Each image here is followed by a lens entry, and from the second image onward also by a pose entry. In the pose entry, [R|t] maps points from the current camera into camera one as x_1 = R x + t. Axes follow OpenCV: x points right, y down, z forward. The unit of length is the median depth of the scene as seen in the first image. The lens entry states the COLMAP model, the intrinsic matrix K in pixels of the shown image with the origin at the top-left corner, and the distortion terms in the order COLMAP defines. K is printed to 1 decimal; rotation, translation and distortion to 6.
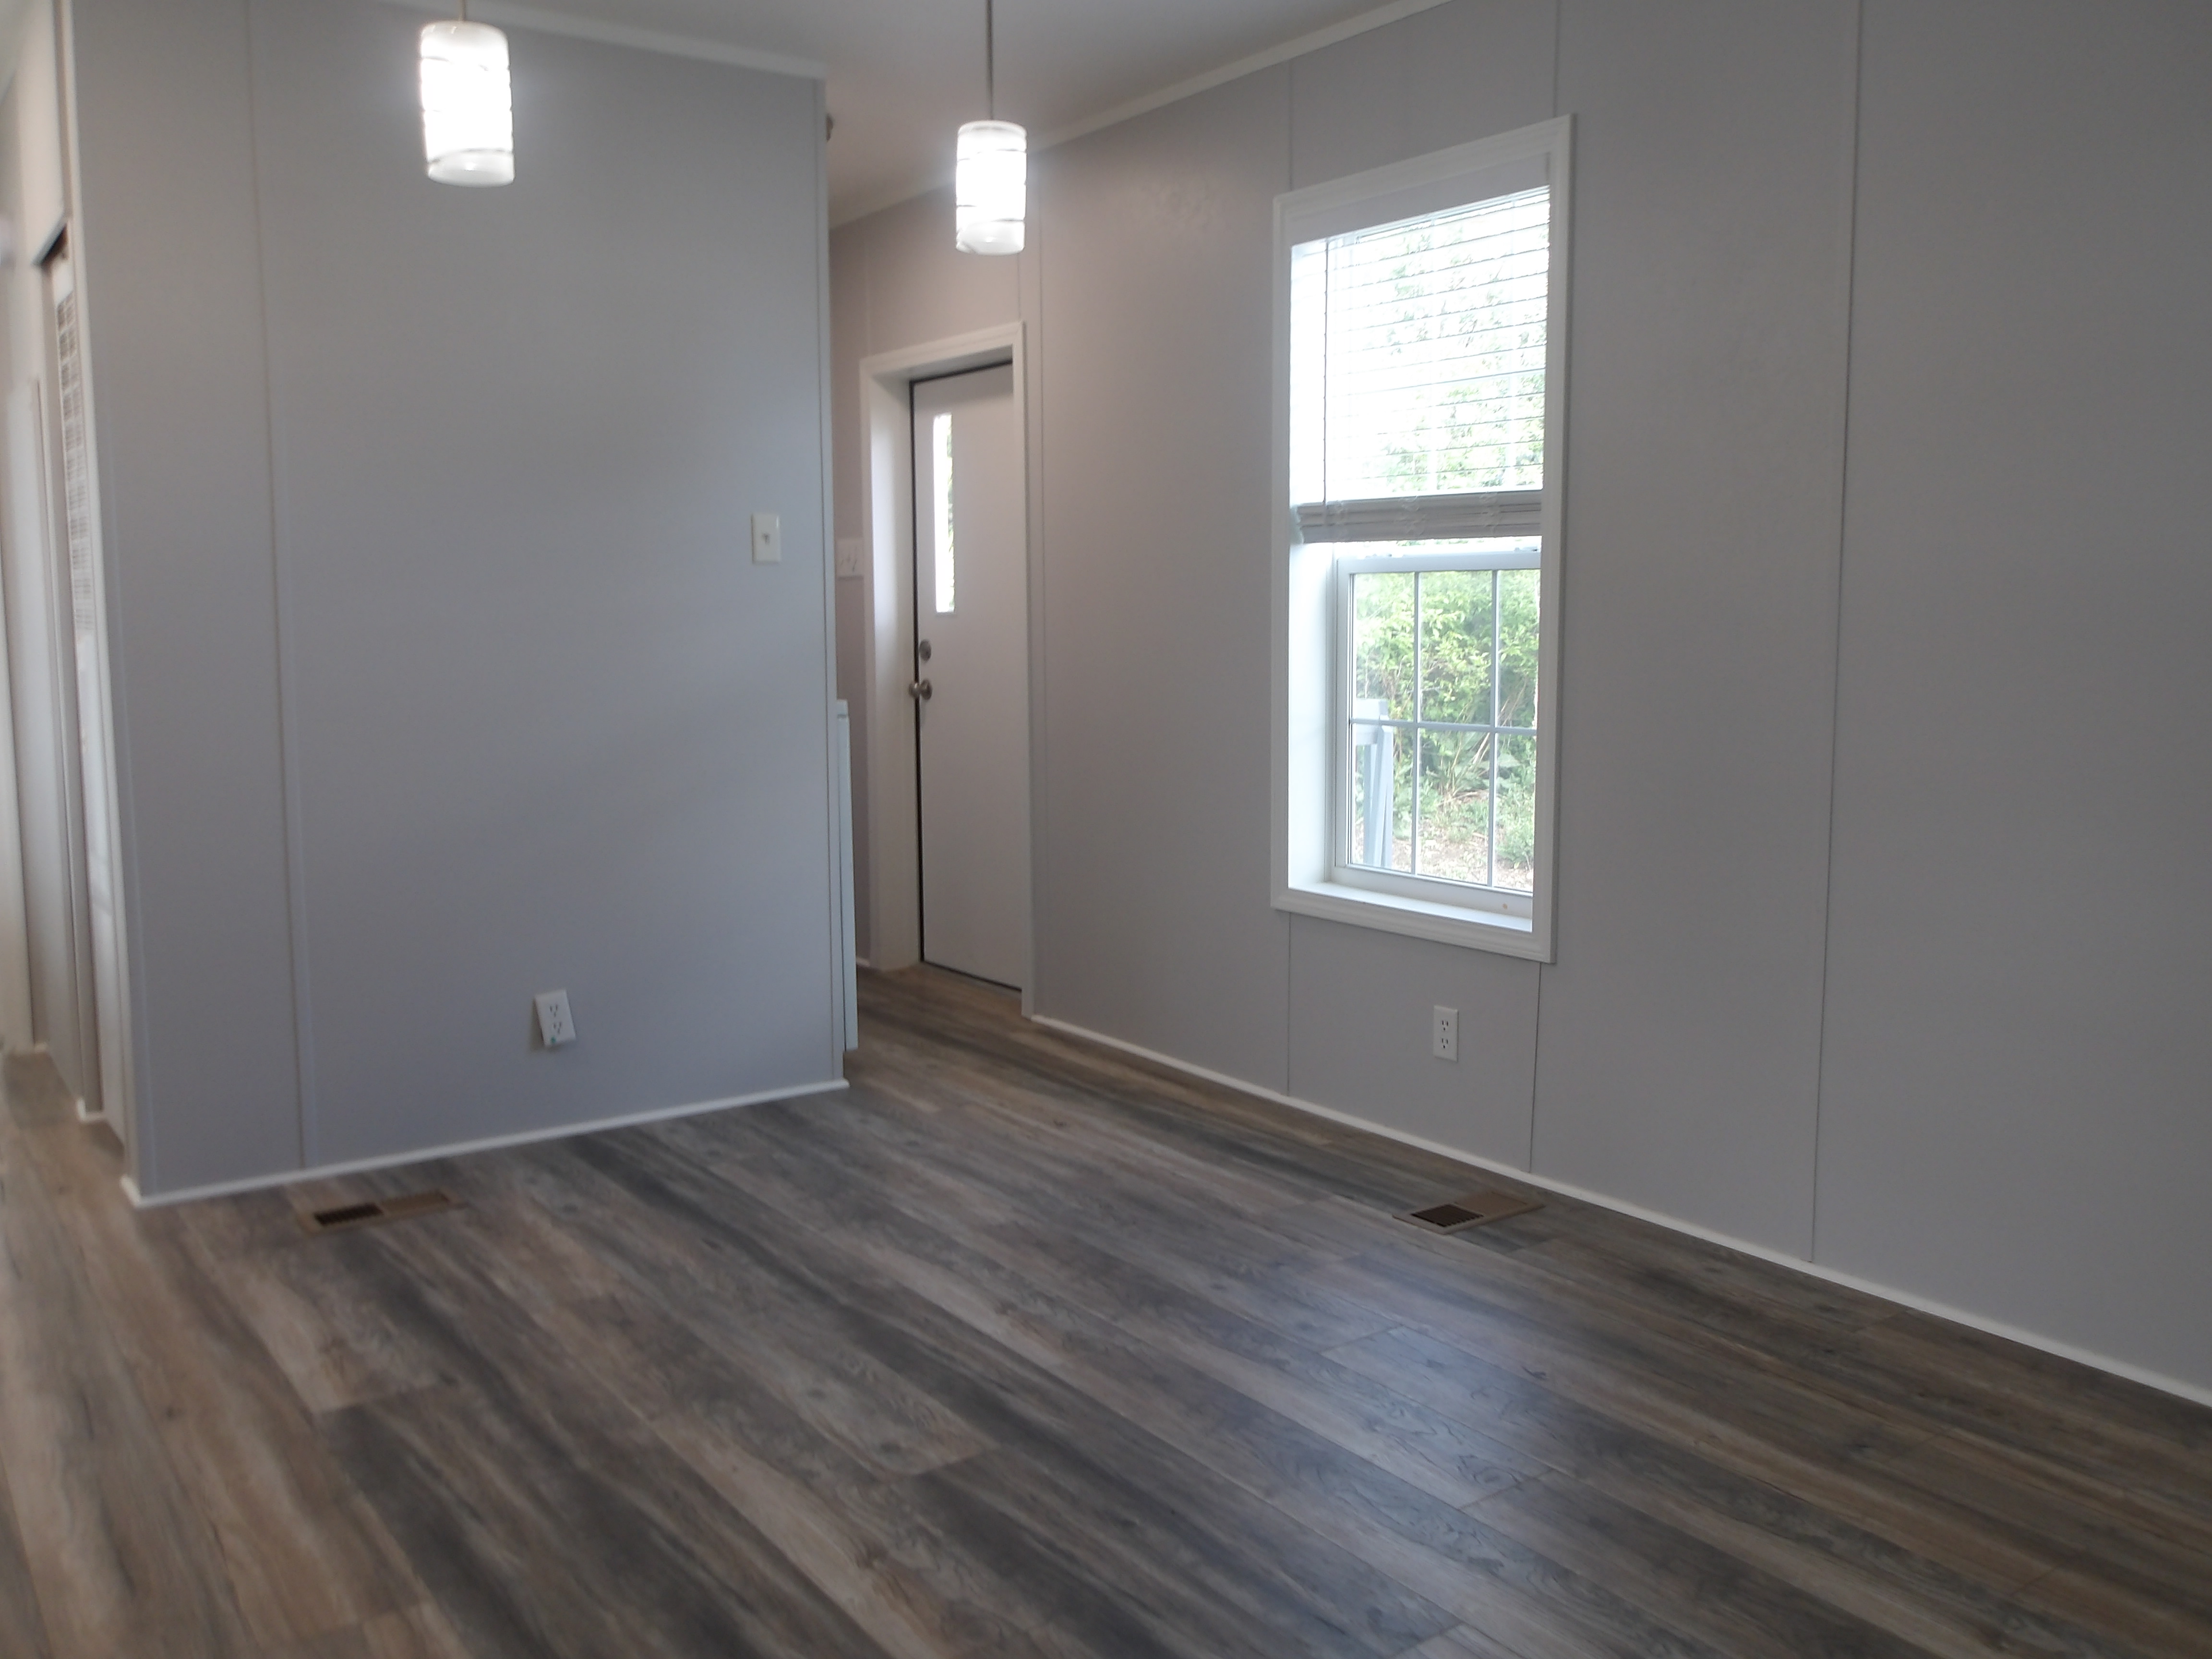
lens RADIAL K [[1774.3, 0, 1113.5], [0, 1774.3, 818.6], [0, 0, 1]] dist [0.013063, -0.002363]
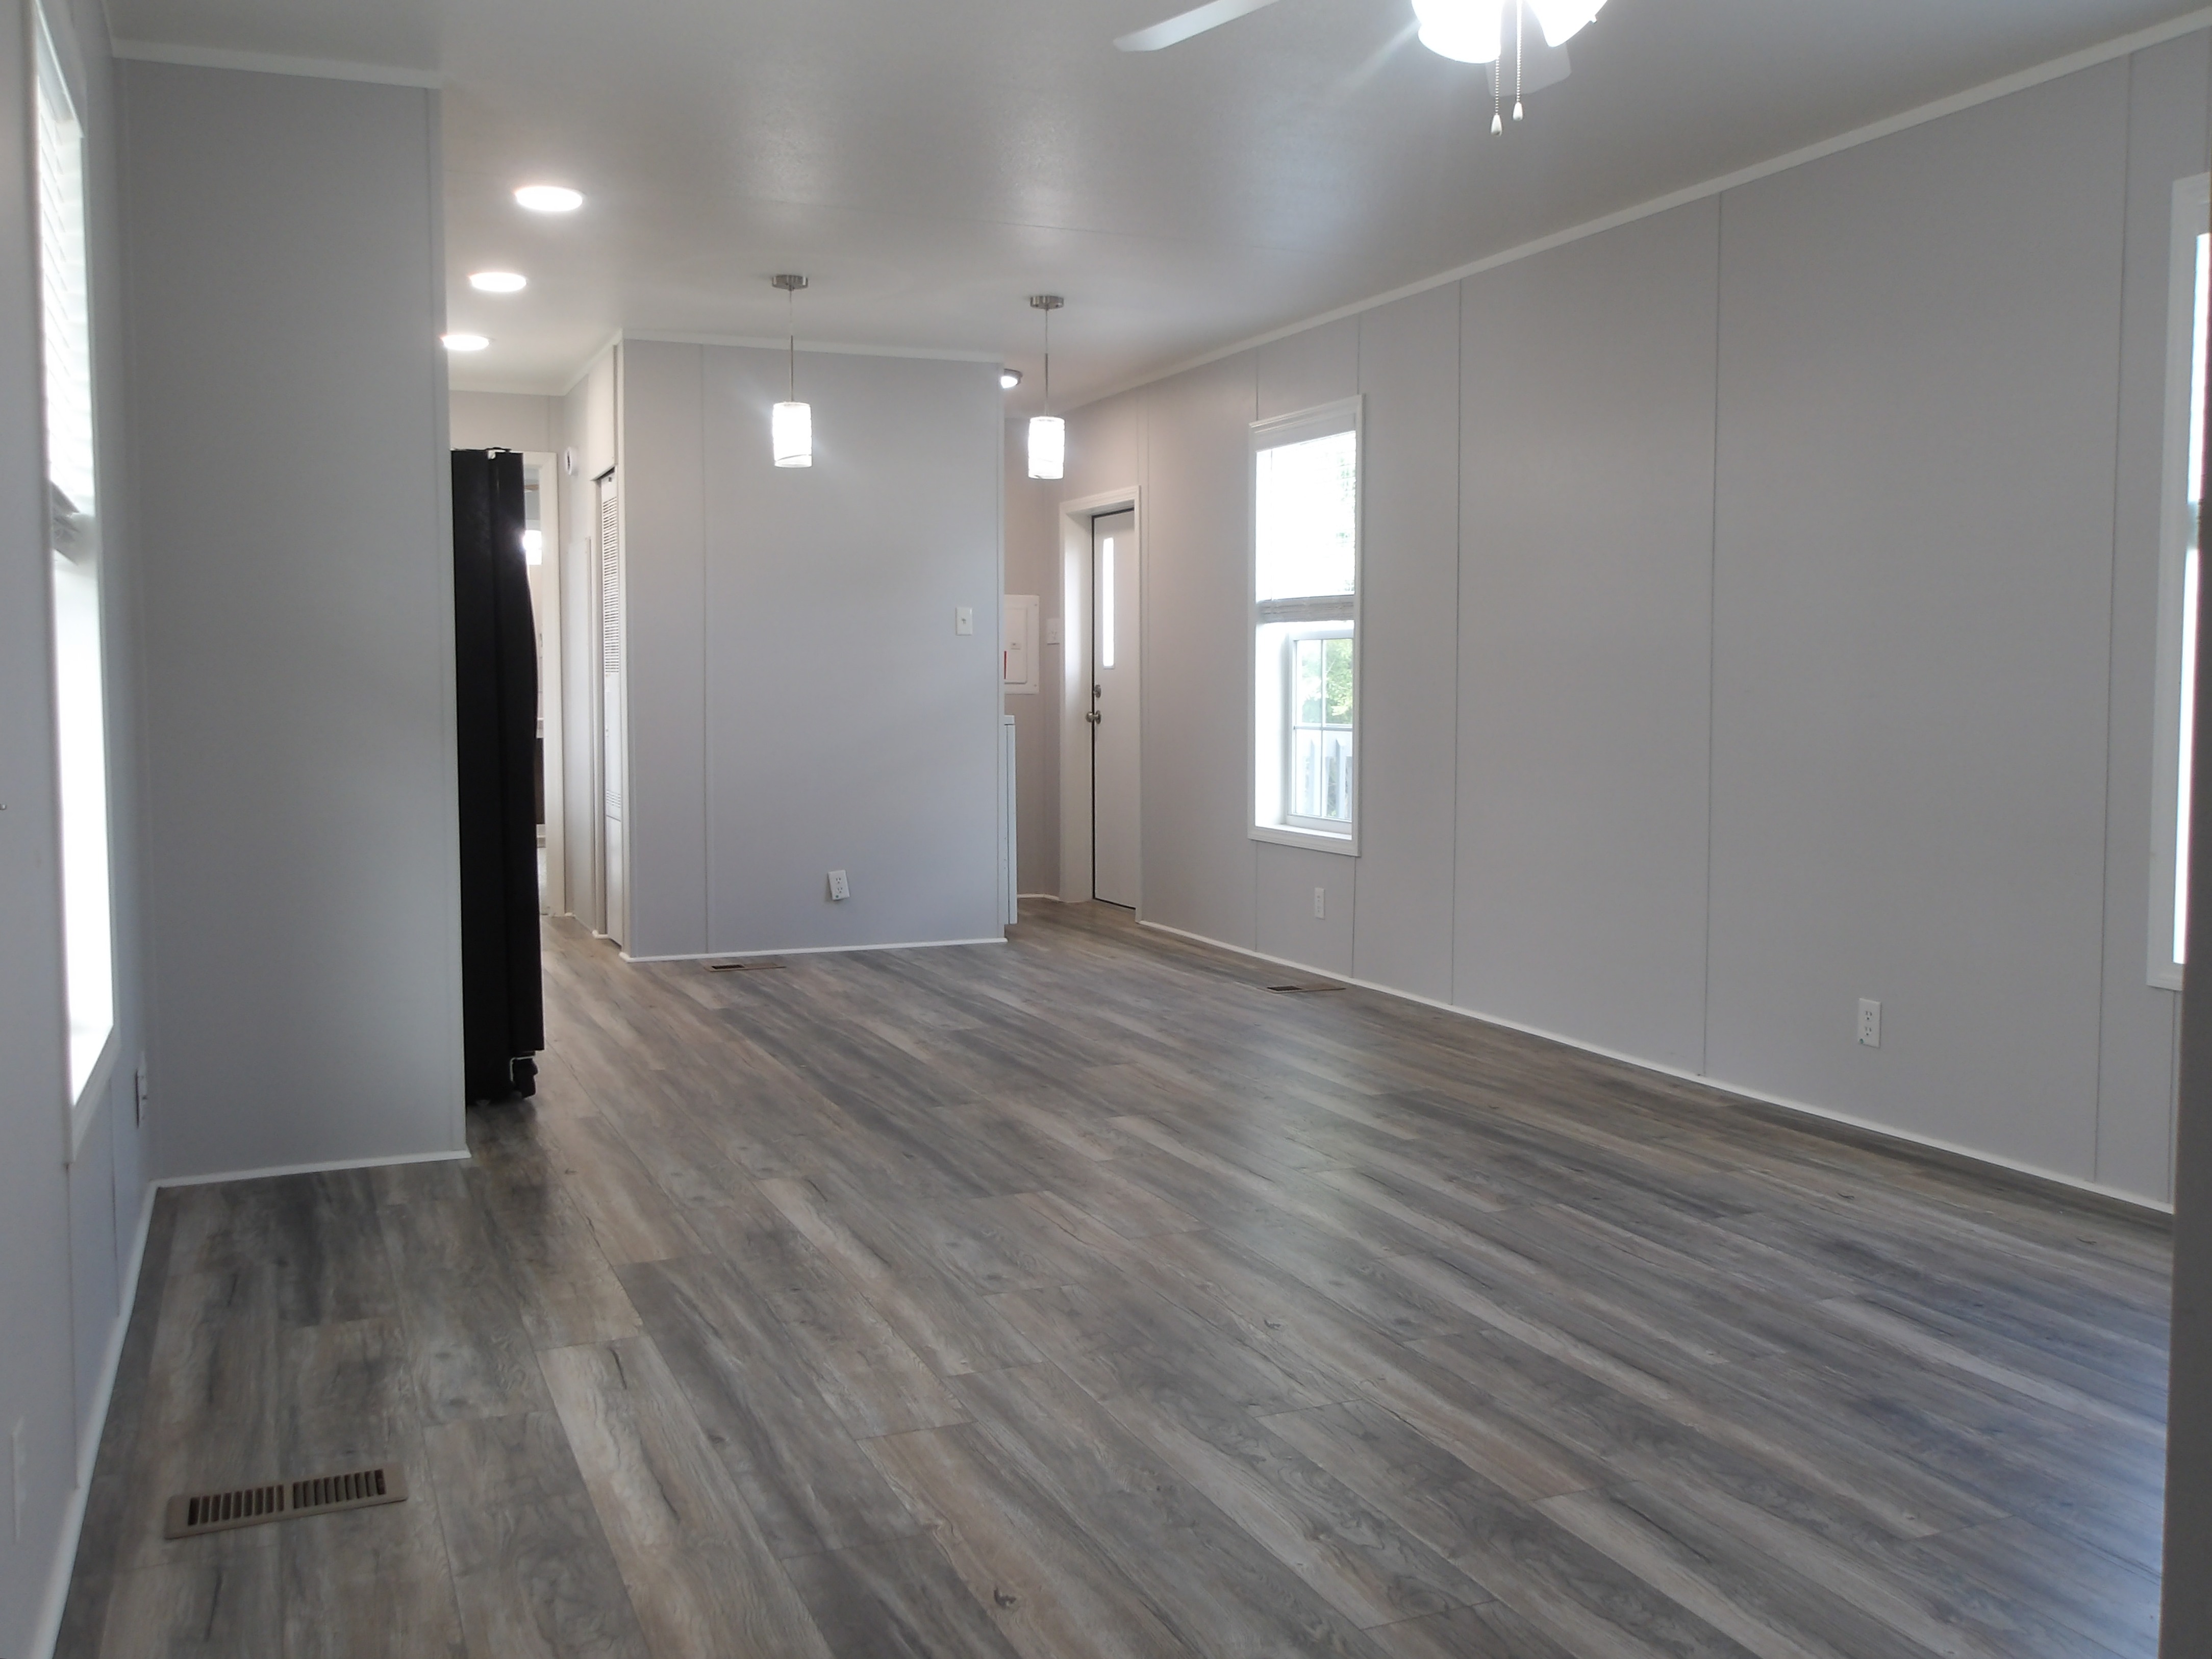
lens RADIAL K [[1774.3, 0, 1101.8], [0, 1774.3, 825.5], [0, 0, 1]] dist [0.013063, -0.002363]
pose [[0.976857, 0.020646, -0.212894, 0.330026], [-0.027847, 0.999135, -0.030880, 0.099181], [0.212072, 0.036094, 0.976587, -0.709906]]
